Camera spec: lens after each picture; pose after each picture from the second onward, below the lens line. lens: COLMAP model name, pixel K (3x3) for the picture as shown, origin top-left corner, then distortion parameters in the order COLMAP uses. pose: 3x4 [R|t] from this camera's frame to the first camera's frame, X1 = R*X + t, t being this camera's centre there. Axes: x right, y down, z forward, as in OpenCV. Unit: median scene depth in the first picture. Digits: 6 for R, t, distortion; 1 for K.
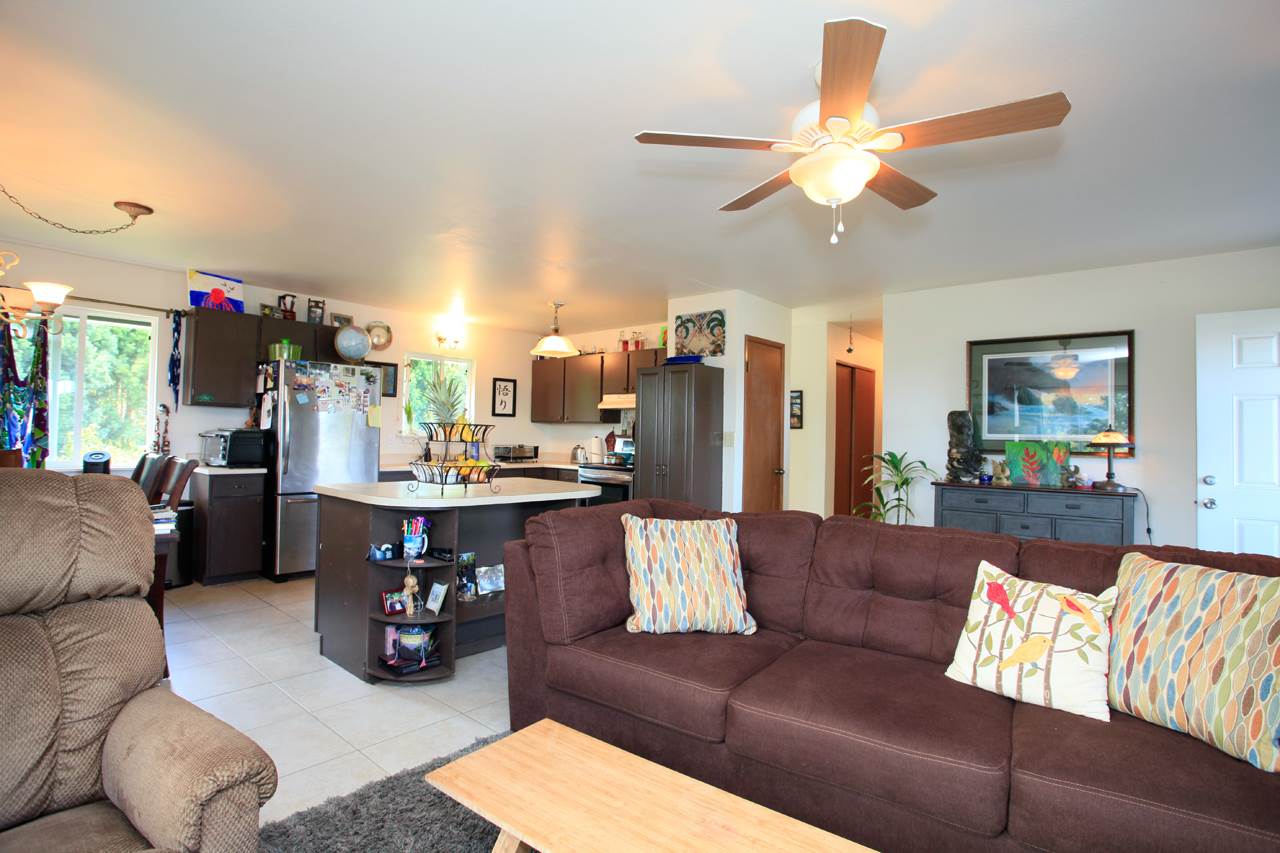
lens RADIAL K [[617.3, 0, 640.0], [0, 617.3, 426.5], [0, 0, 1]] dist [-0.045916, 0.029467]
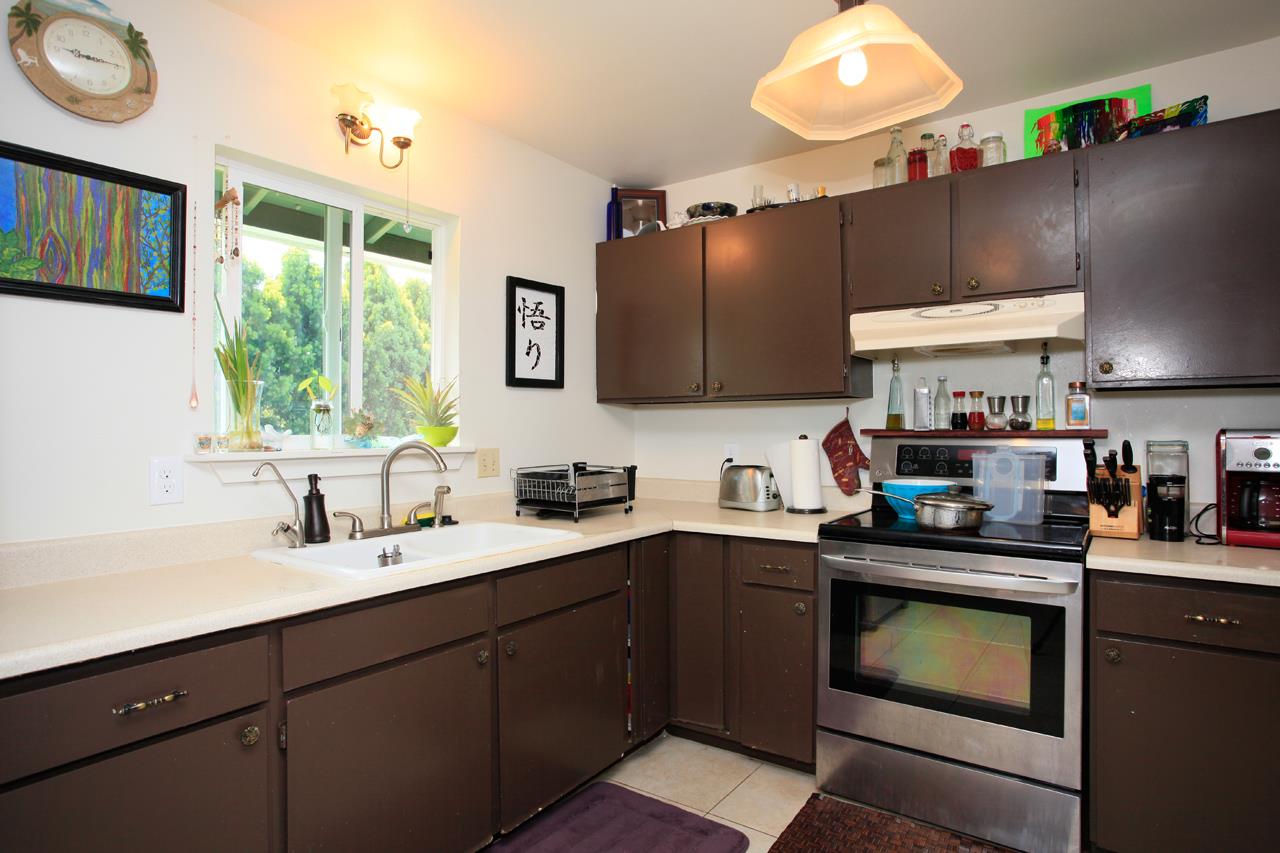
lens RADIAL K [[710.8, 0, 652.2], [0, 710.8, 423.2], [0, 0, 1]] dist [-0.027598, 0.000810]
pose [[0.995347, -0.026959, 0.092511, -0.212473], [0.025530, 0.999536, 0.016598, -0.000386], [-0.092916, -0.014159, 0.995573, 0.639727]]
